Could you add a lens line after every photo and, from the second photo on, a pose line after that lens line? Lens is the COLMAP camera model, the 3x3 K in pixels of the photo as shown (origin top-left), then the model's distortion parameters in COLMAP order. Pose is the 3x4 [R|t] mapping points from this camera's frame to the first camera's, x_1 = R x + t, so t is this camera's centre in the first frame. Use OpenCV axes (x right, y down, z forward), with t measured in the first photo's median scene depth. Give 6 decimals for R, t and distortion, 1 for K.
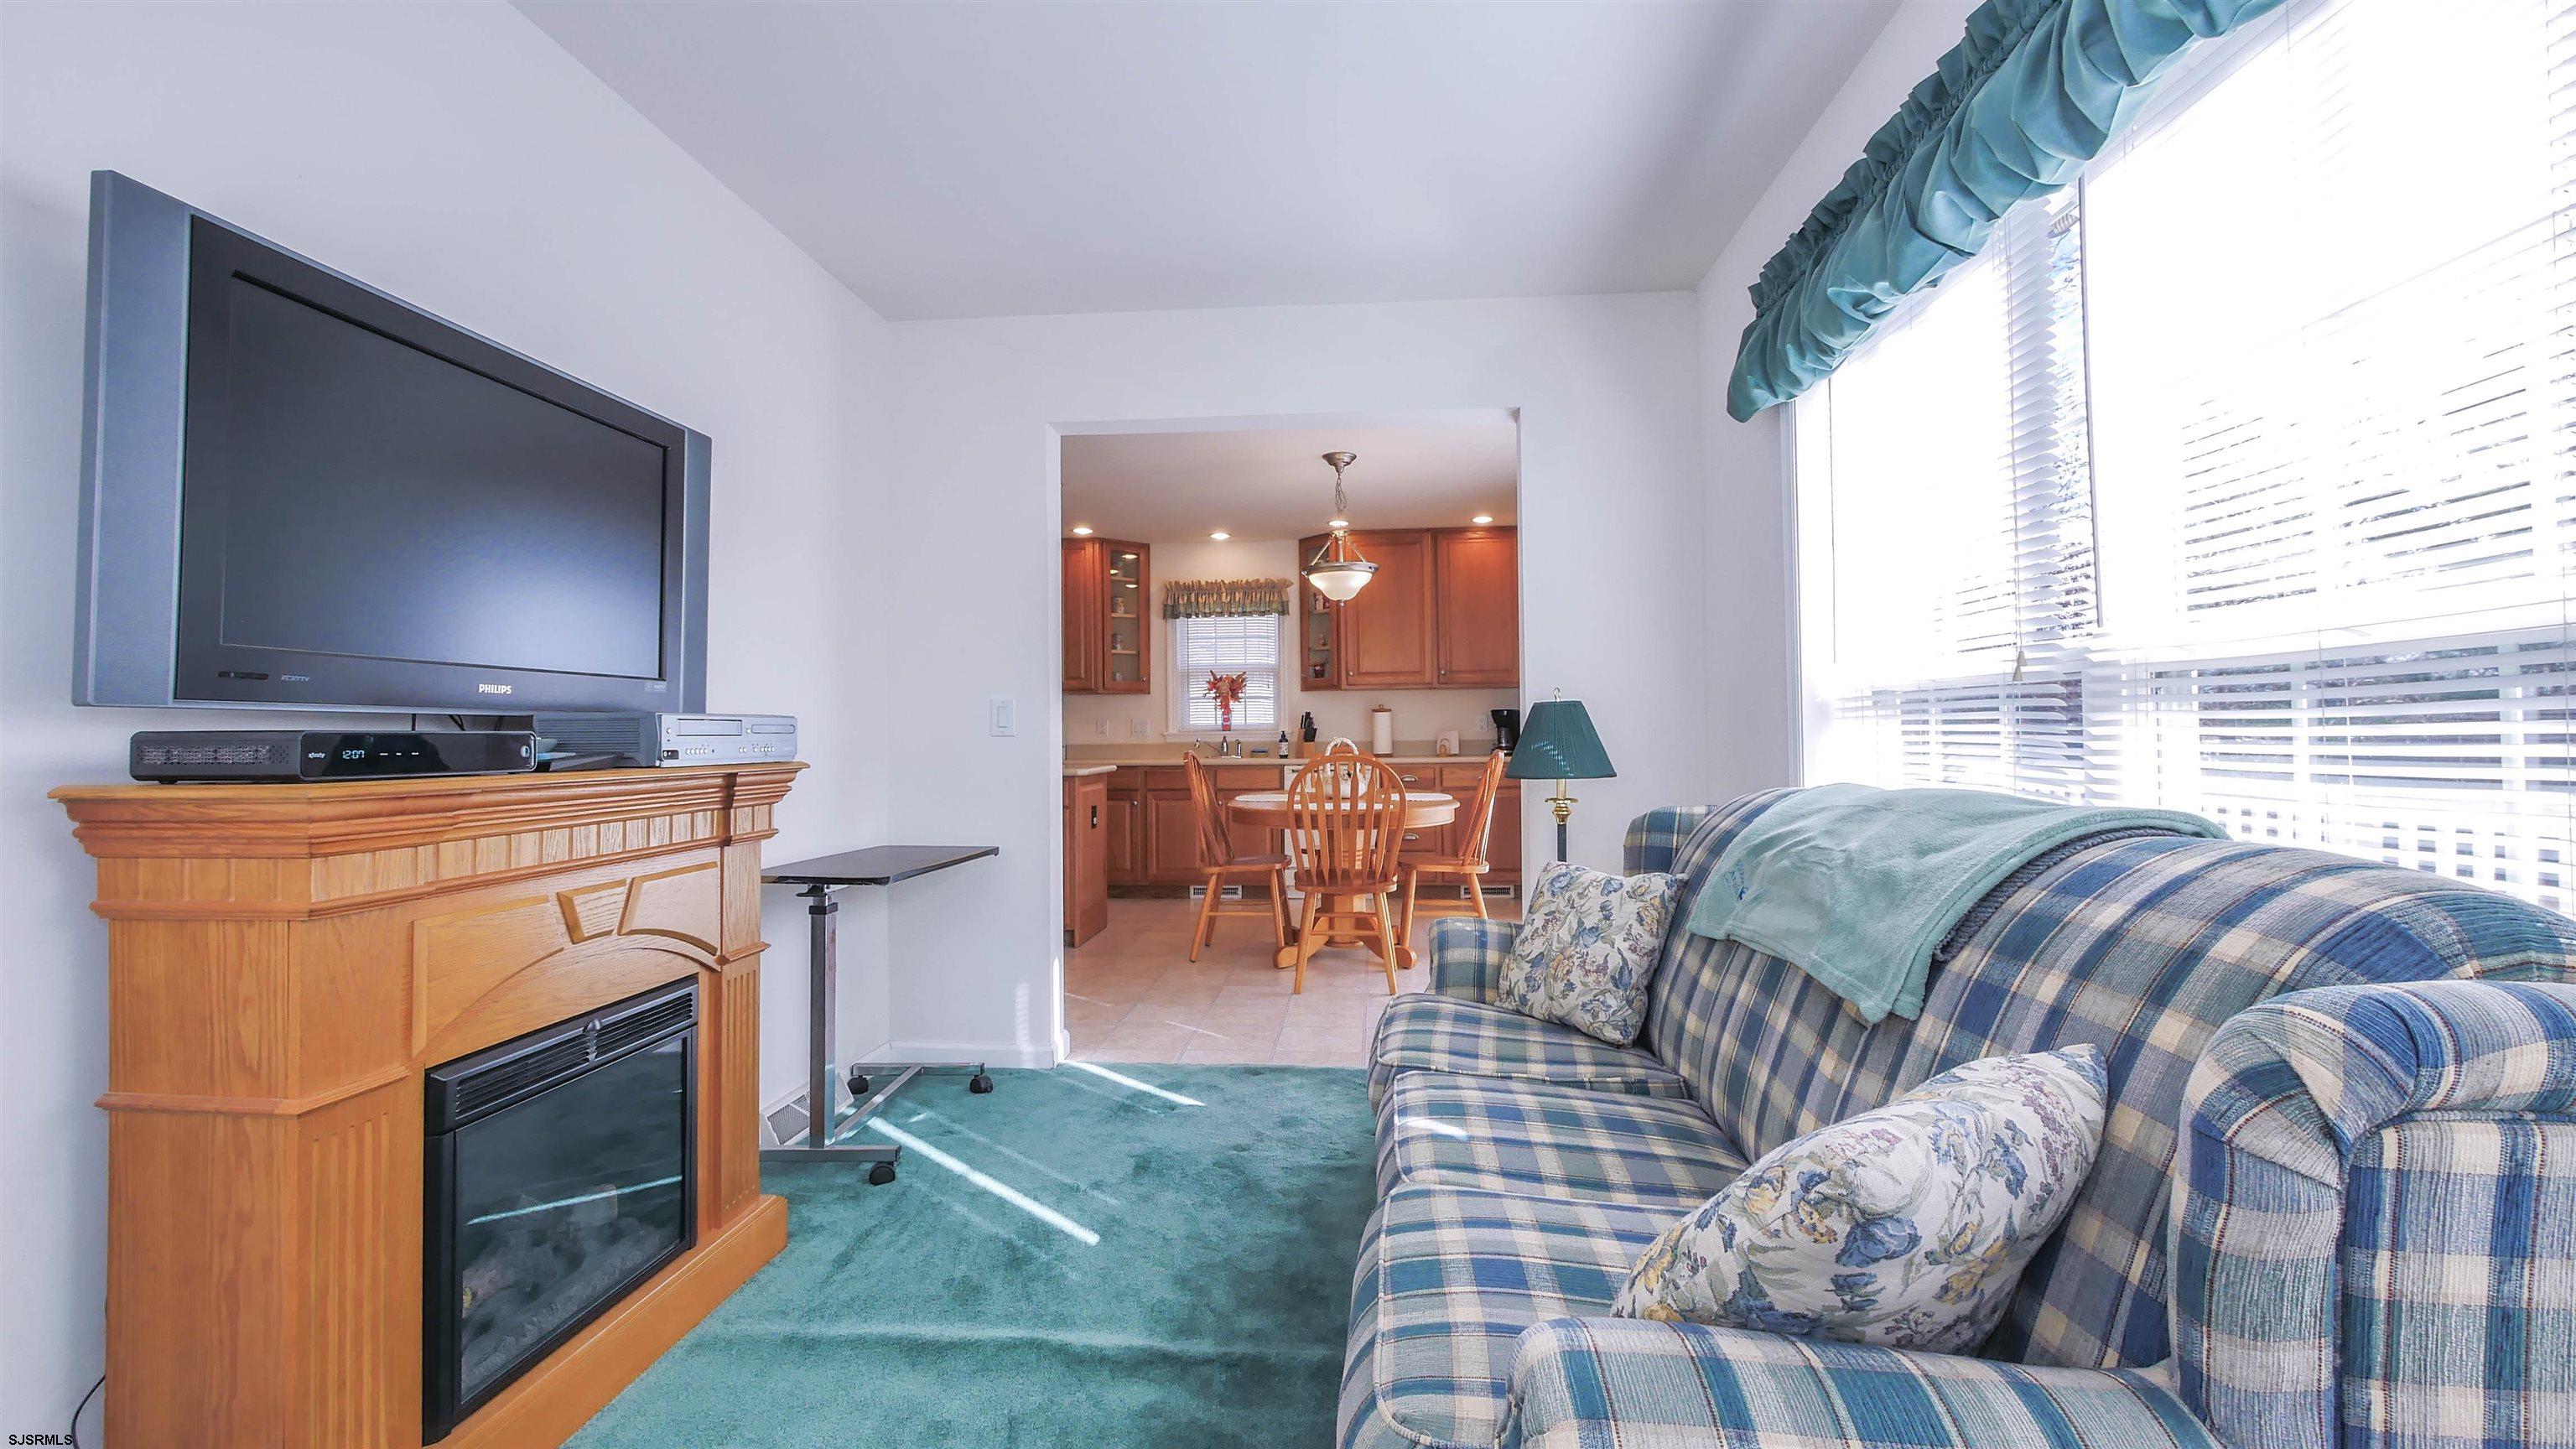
lens RADIAL K [[1063.8, 0, 1290.0], [0, 1063.8, 709.6], [0, 0, 1]] dist [-0.004264, 0.000180]
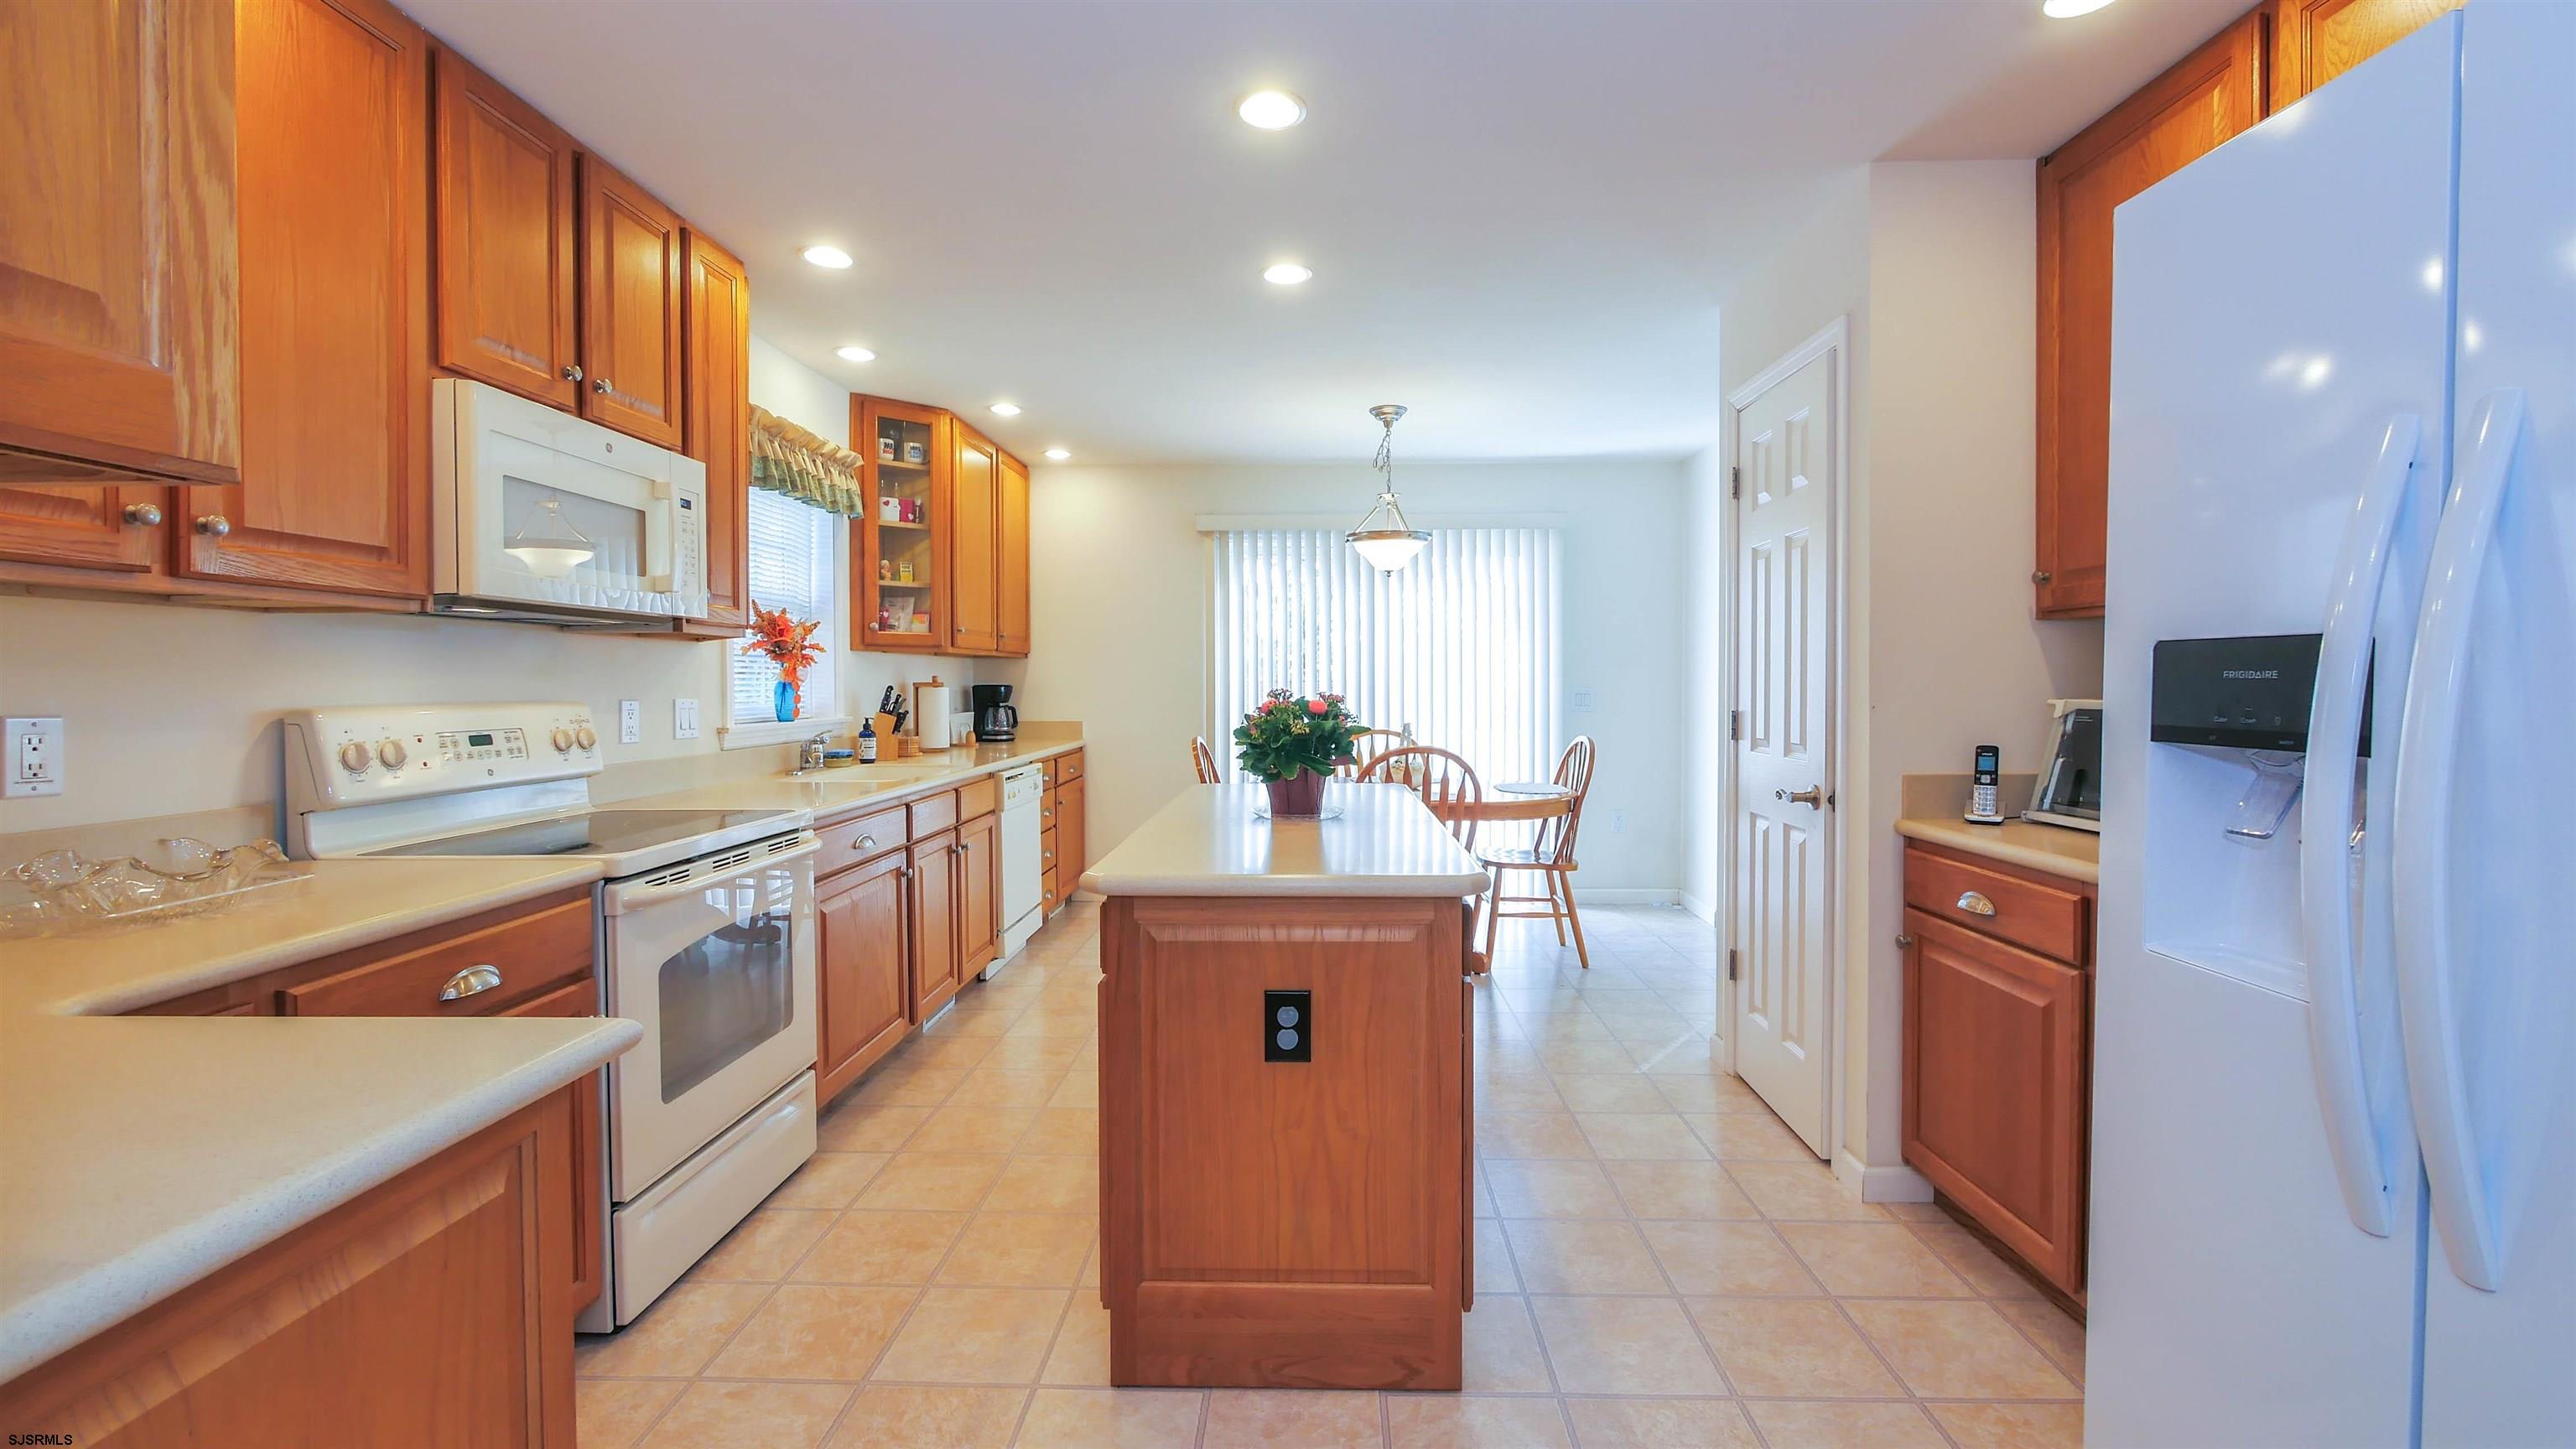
lens RADIAL K [[1052.2, 0, 1284.4], [0, 1052.2, 716.0], [0, 0, 1]] dist [0.000427, 0.000253]
pose [[-0.064304, -0.021553, 0.997698, -0.597548], [-0.024947, 0.999489, 0.019984, 0.001174], [-0.997619, -0.023604, -0.064808, 0.796506]]
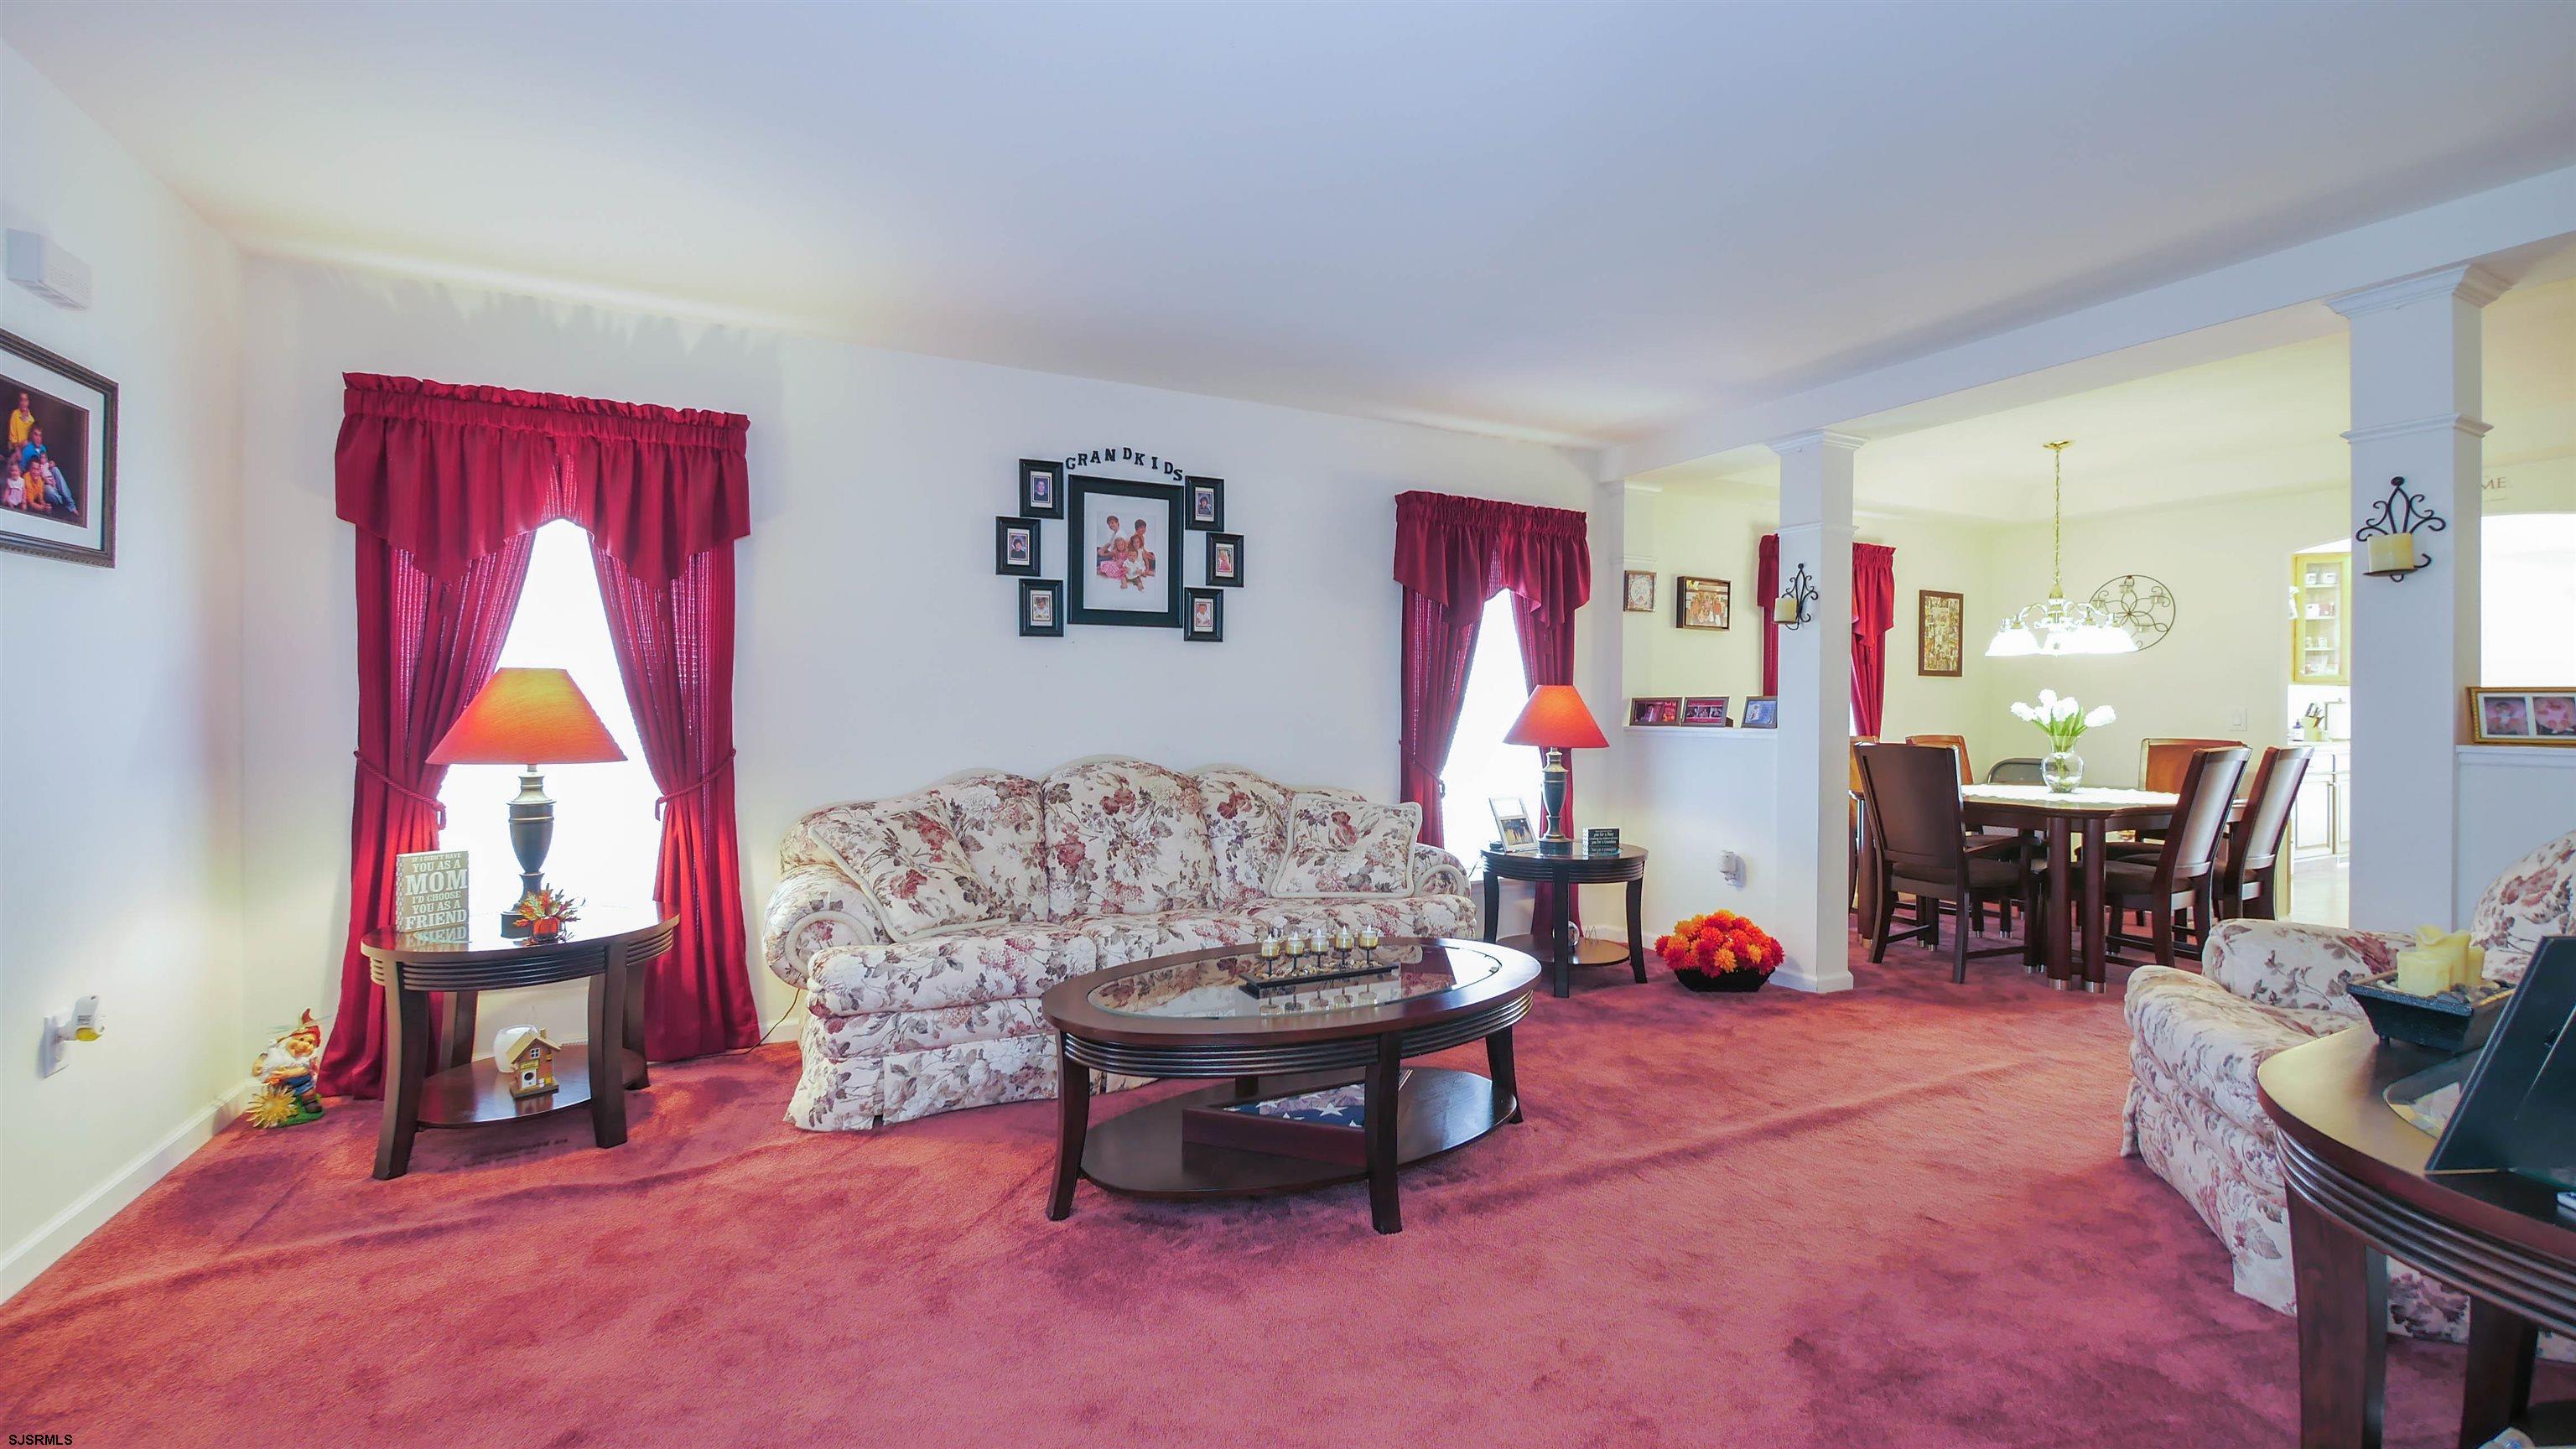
lens RADIAL K [[1063.8, 0, 1290.0], [0, 1063.8, 709.6], [0, 0, 1]] dist [-0.004264, 0.000180]
pose [[0.843886, 0.009249, 0.536443, -1.558652], [-0.027793, 0.999263, 0.026491, 0.009487], [-0.535802, -0.037265, 0.843521, 0.600855]]
